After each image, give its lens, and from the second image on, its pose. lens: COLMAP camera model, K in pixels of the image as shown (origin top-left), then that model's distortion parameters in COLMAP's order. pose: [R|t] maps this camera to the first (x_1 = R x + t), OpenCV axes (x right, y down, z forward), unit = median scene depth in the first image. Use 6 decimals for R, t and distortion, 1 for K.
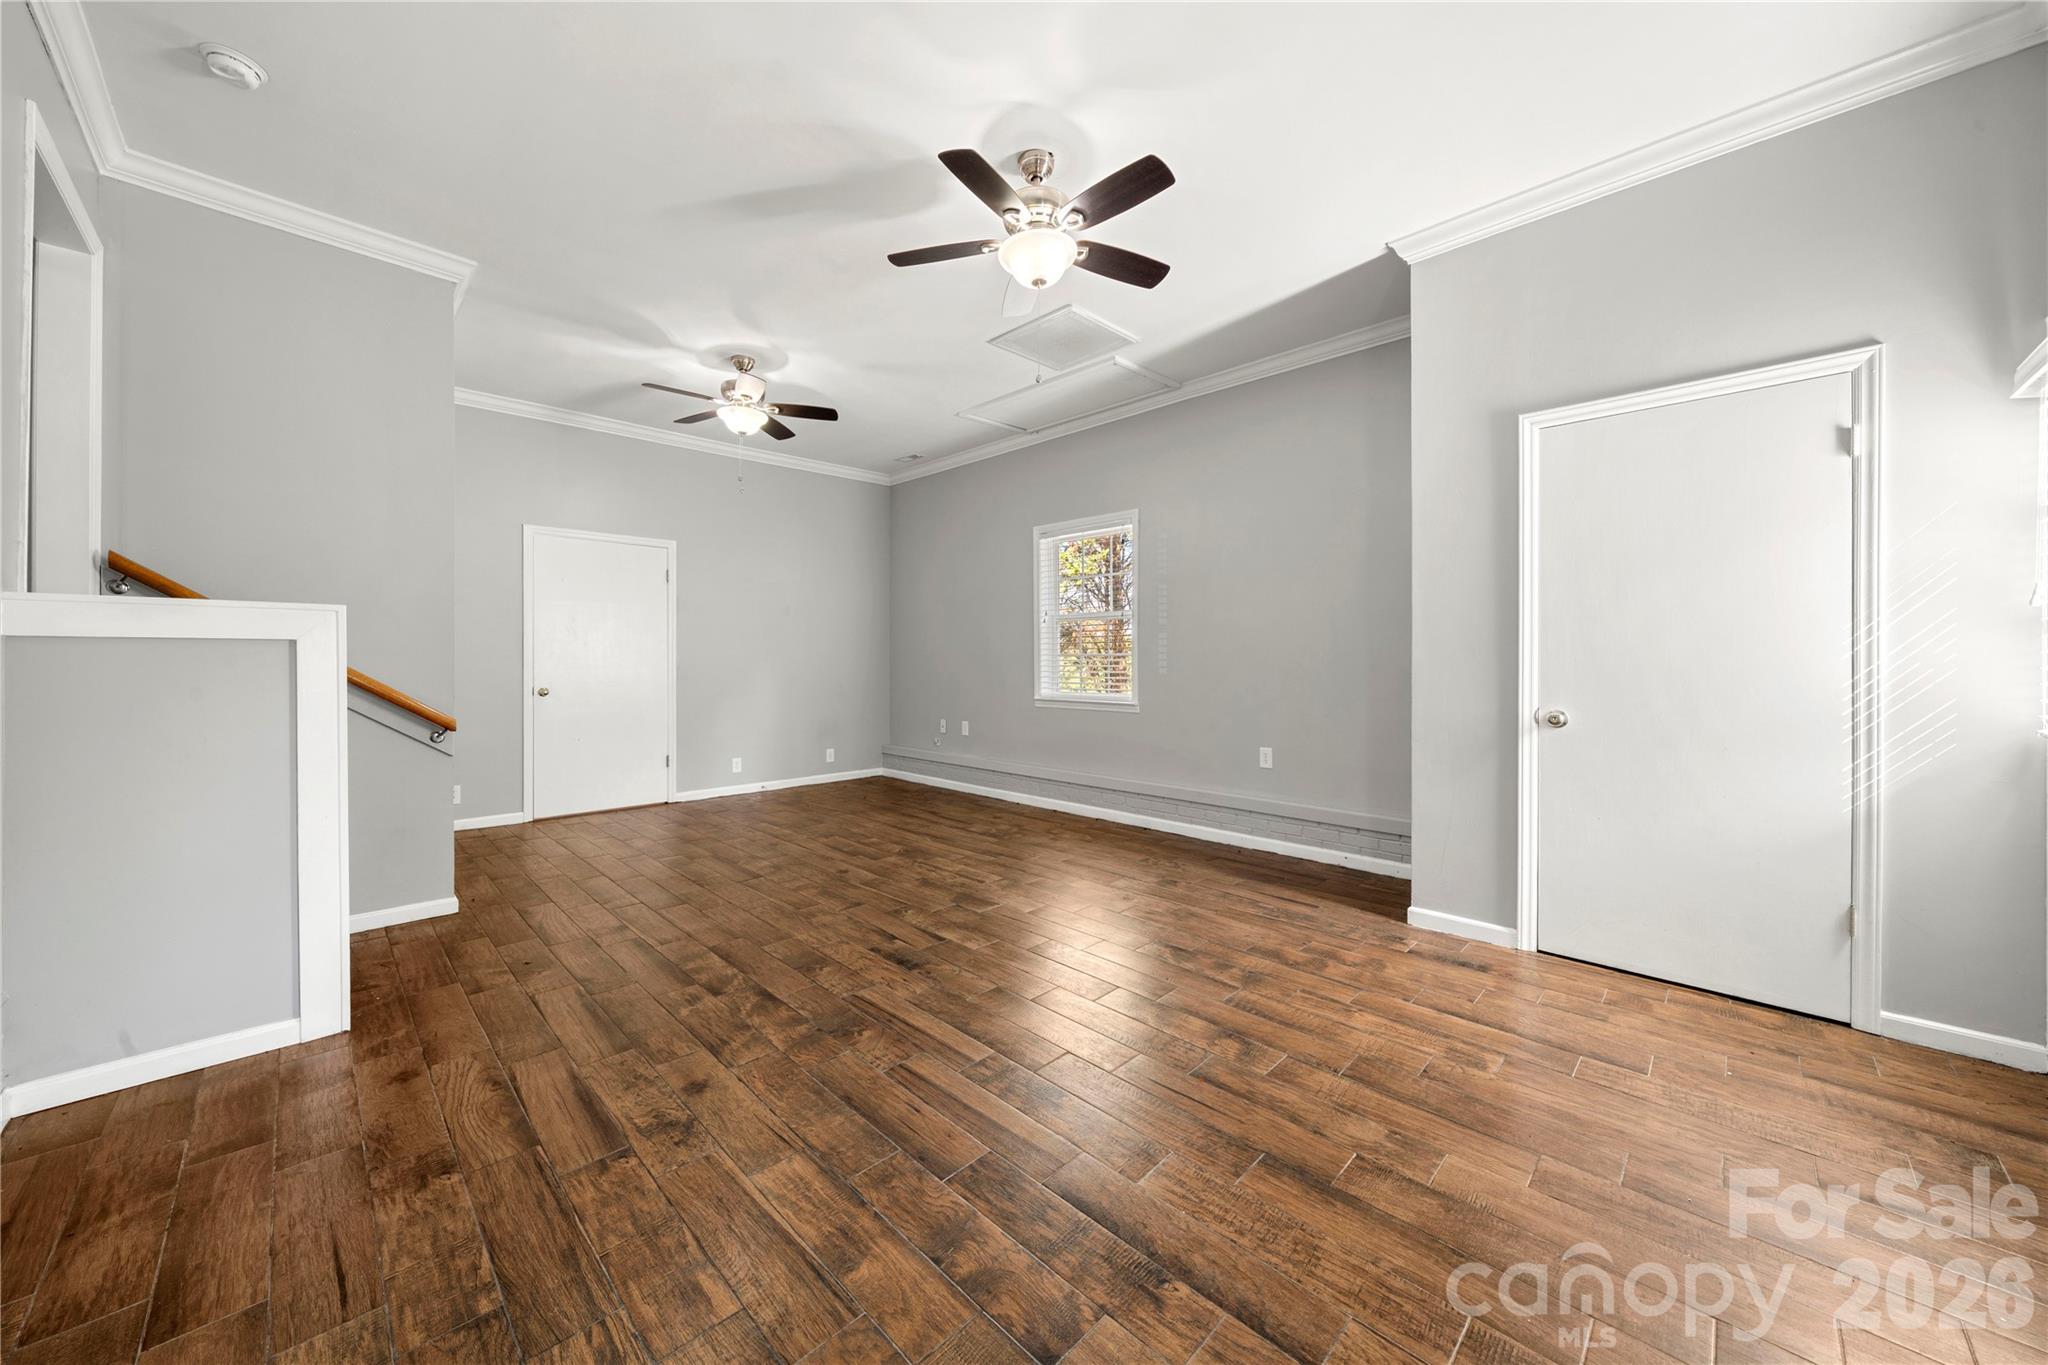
lens RADIAL K [[724.6, 0, 1024.0], [0, 724.6, 682.5], [0, 0, 1]] dist [-0.001178, -0.000312]
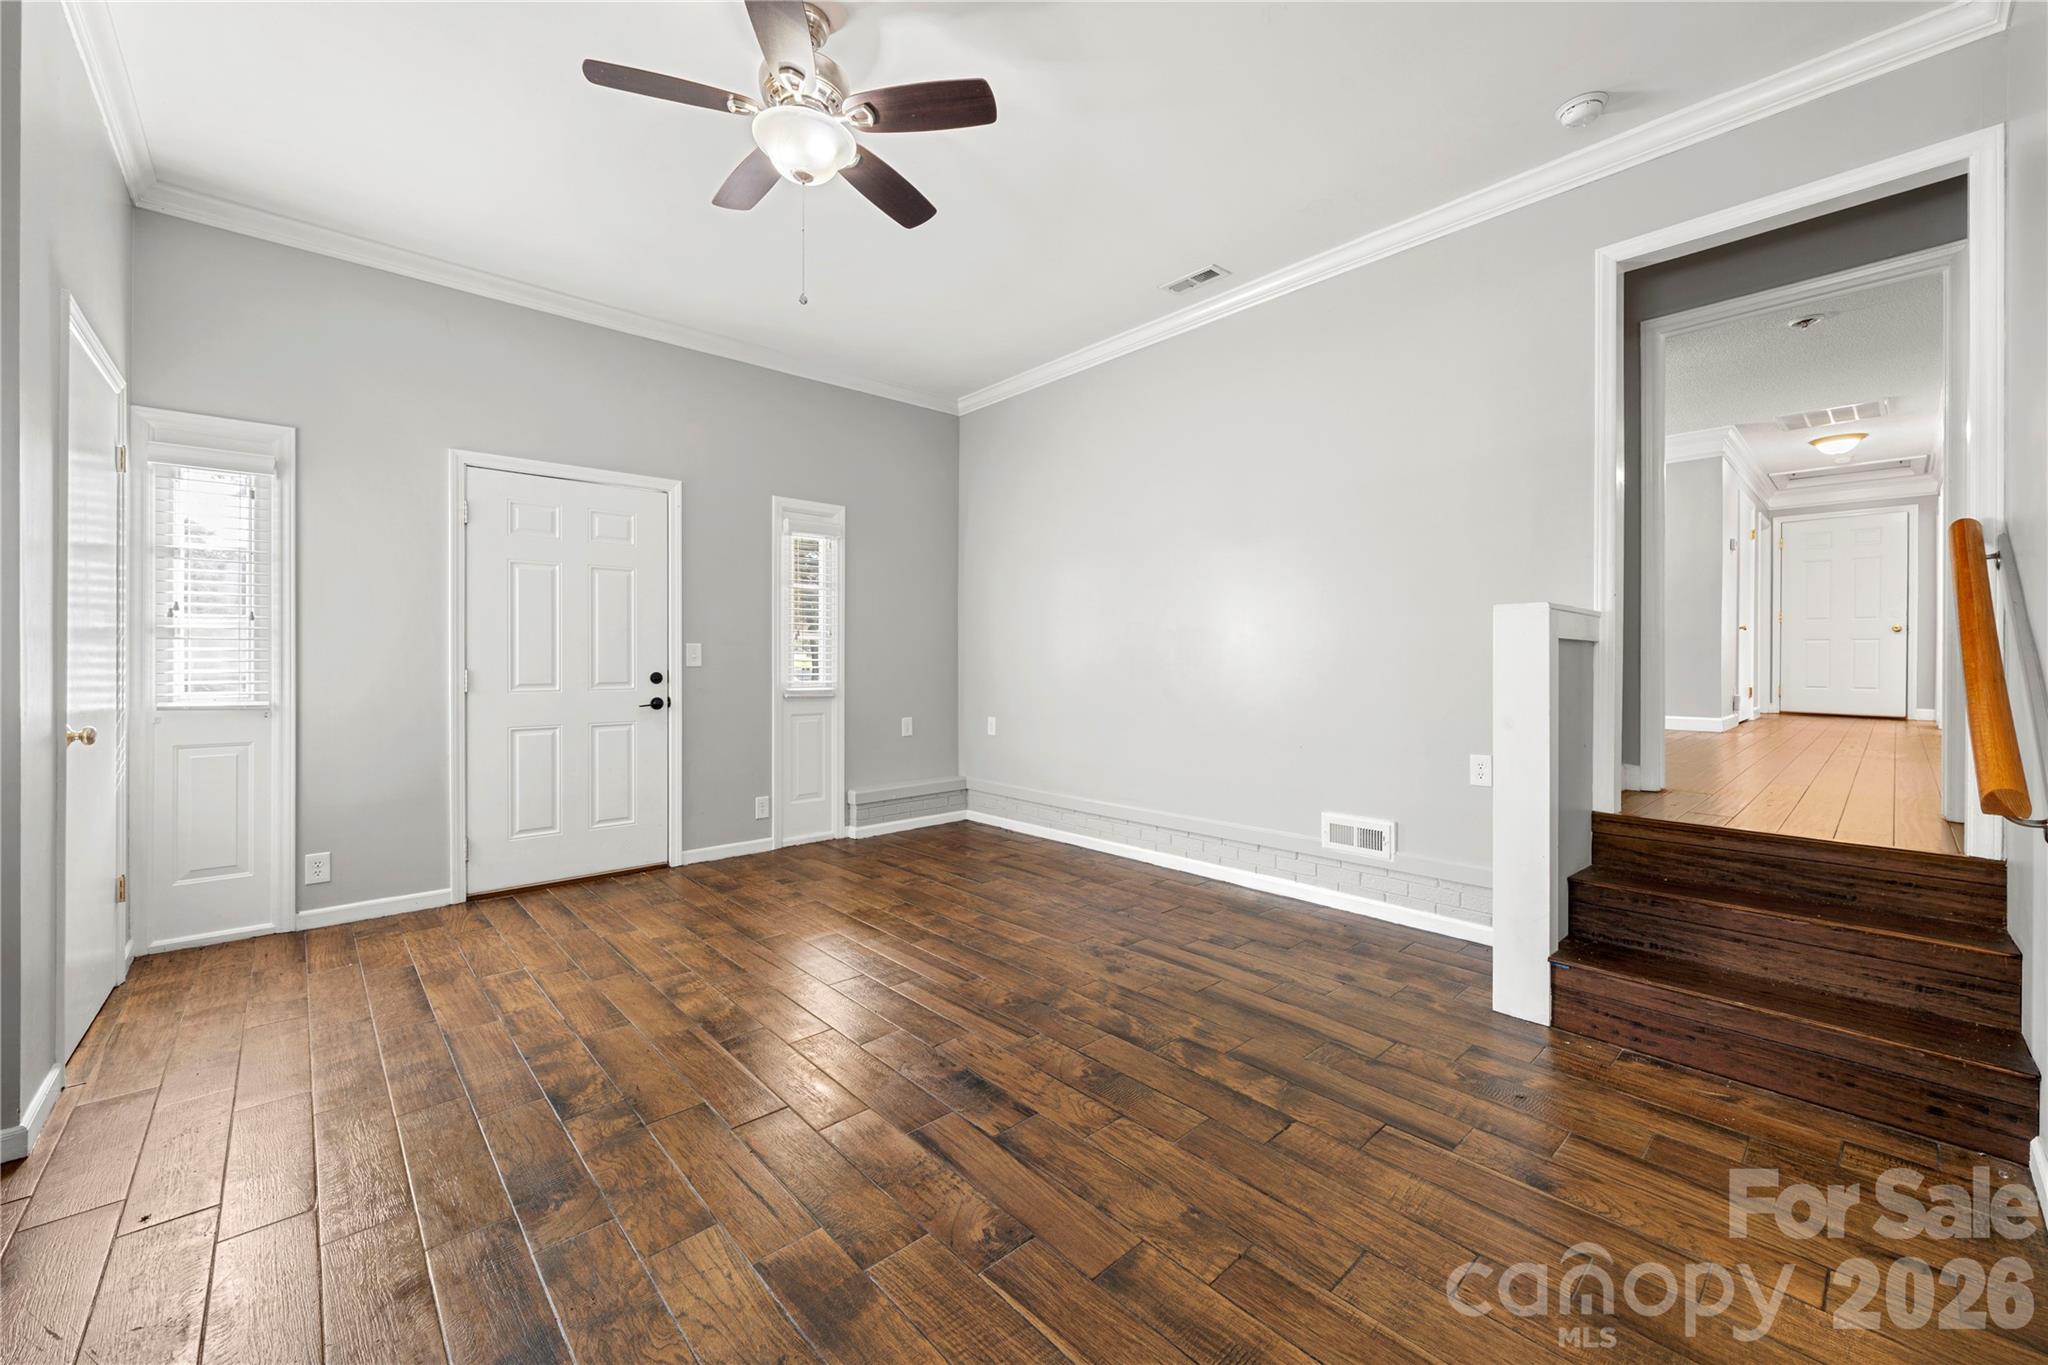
lens RADIAL K [[803.7, 0, 1016.7], [0, 803.7, 679.1], [0, 0, 1]] dist [0.000811, -0.000227]
pose [[-0.998434, -0.003588, 0.055821, -0.292553], [-0.000630, 0.998598, 0.052926, -0.057395], [-0.055933, 0.052808, -0.997037, 2.075158]]
